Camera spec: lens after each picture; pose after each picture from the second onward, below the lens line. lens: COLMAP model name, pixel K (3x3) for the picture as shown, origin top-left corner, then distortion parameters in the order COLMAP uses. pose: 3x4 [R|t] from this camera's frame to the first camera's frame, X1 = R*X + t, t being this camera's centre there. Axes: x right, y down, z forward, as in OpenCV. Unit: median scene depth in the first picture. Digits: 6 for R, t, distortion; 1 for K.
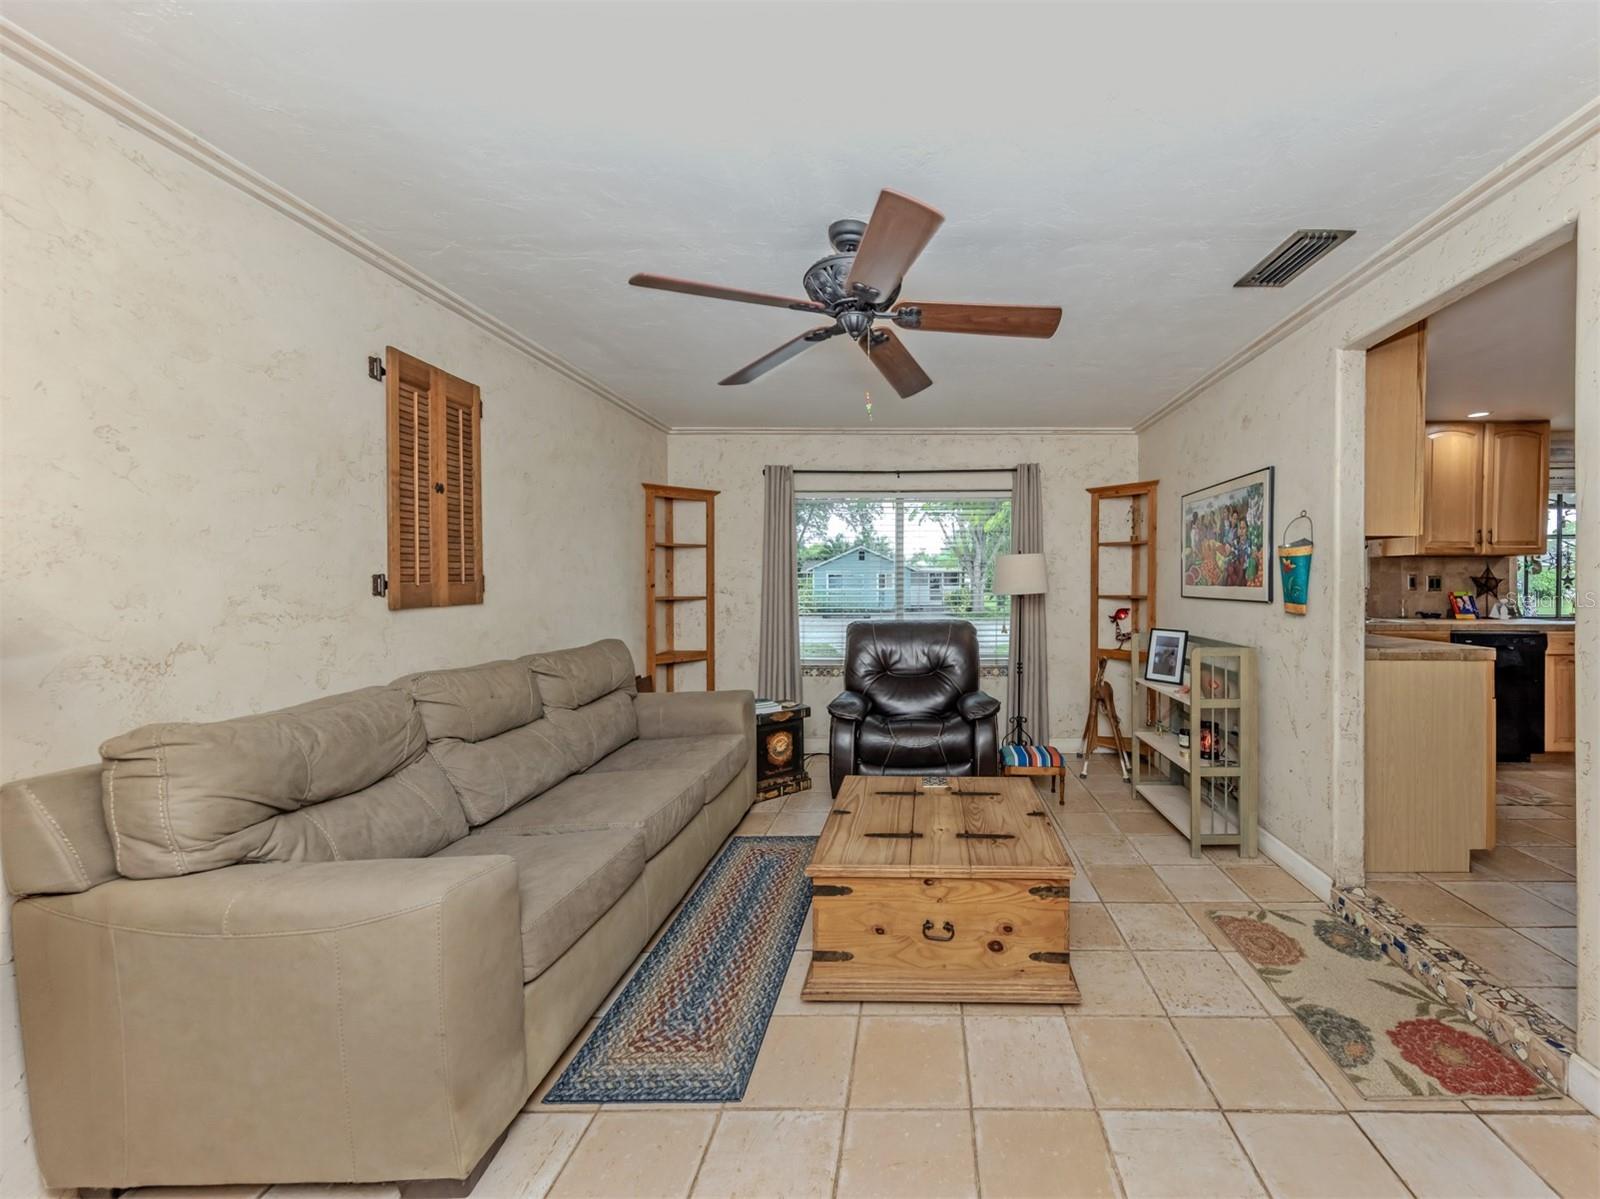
lens RADIAL K [[576.6, 0, 935.6], [0, 576.6, 595.3], [0, 0, 1]] dist [0.020169, 0.000011]
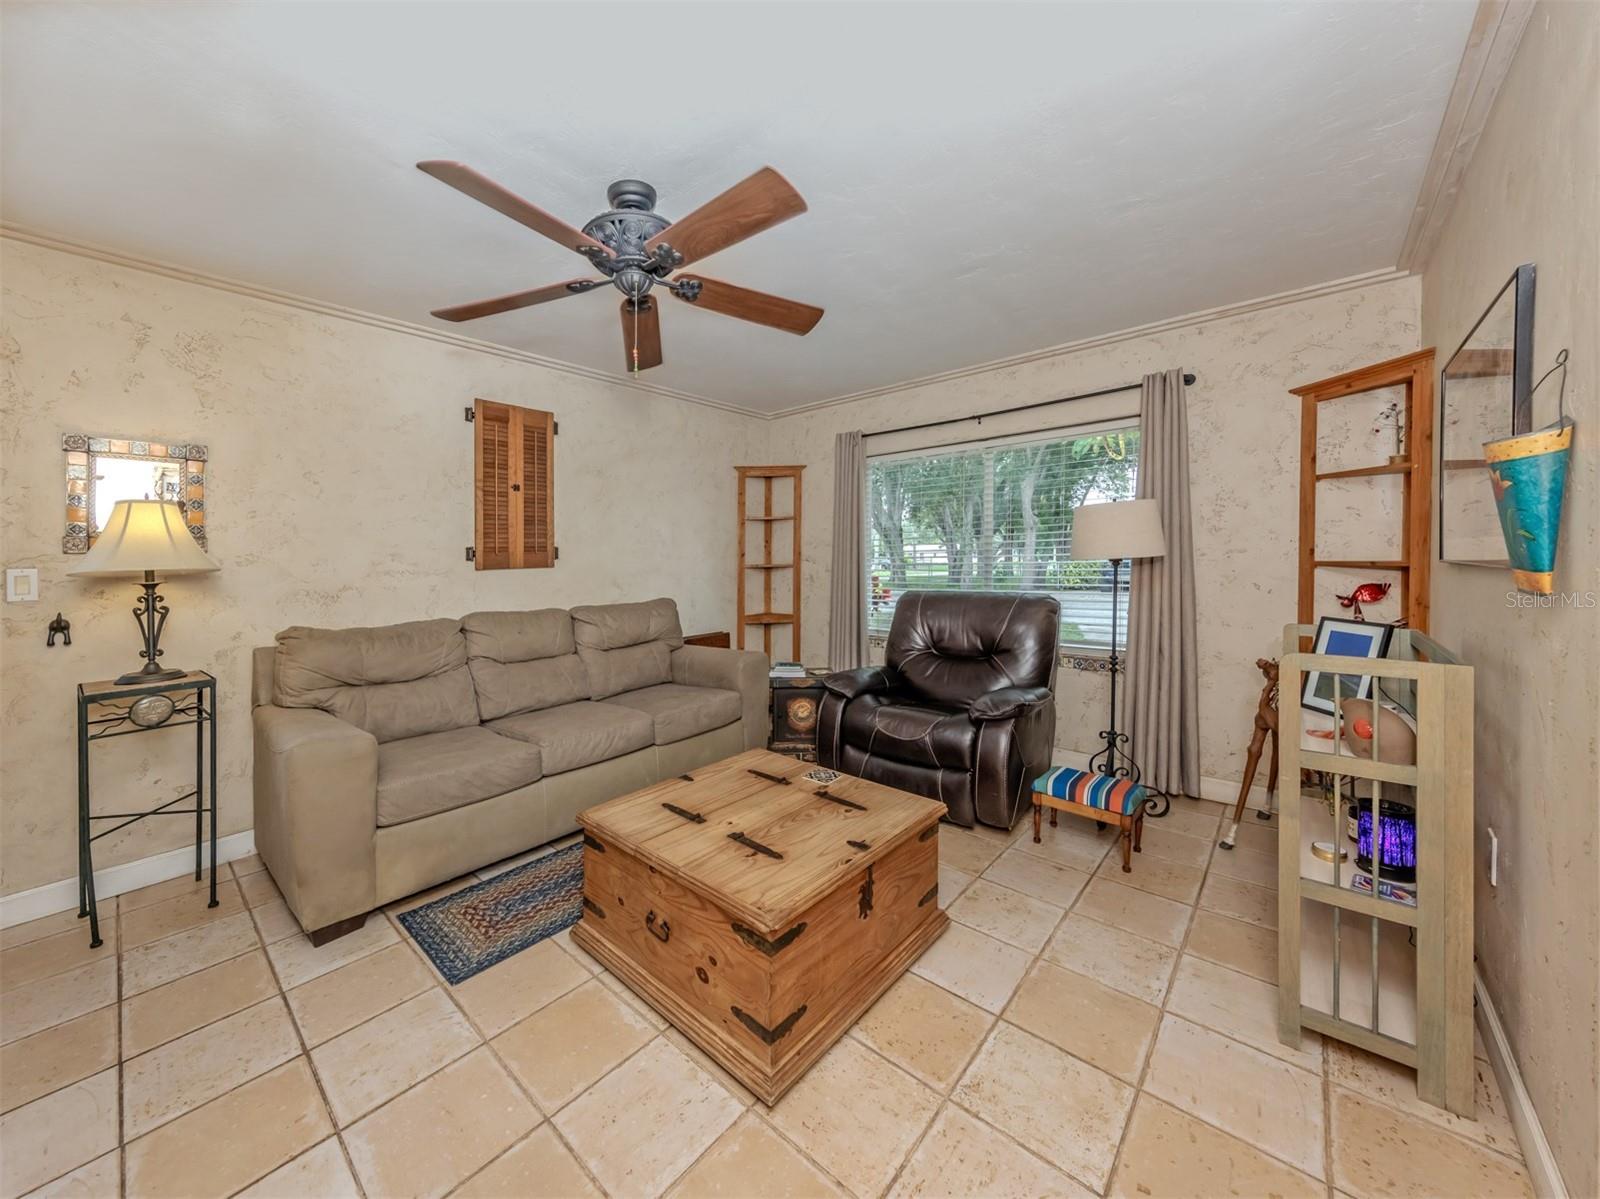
lens RADIAL K [[580.6, 0, 799.2], [0, 580.6, 568.0], [0, 0, 1]] dist [0.014473, -0.000080]
pose [[0.741225, 0.001065, -0.671256, 0.588017], [-0.001243, 0.999999, 0.000215, 0.014397], [0.671256, 0.000675, 0.741225, 0.358282]]
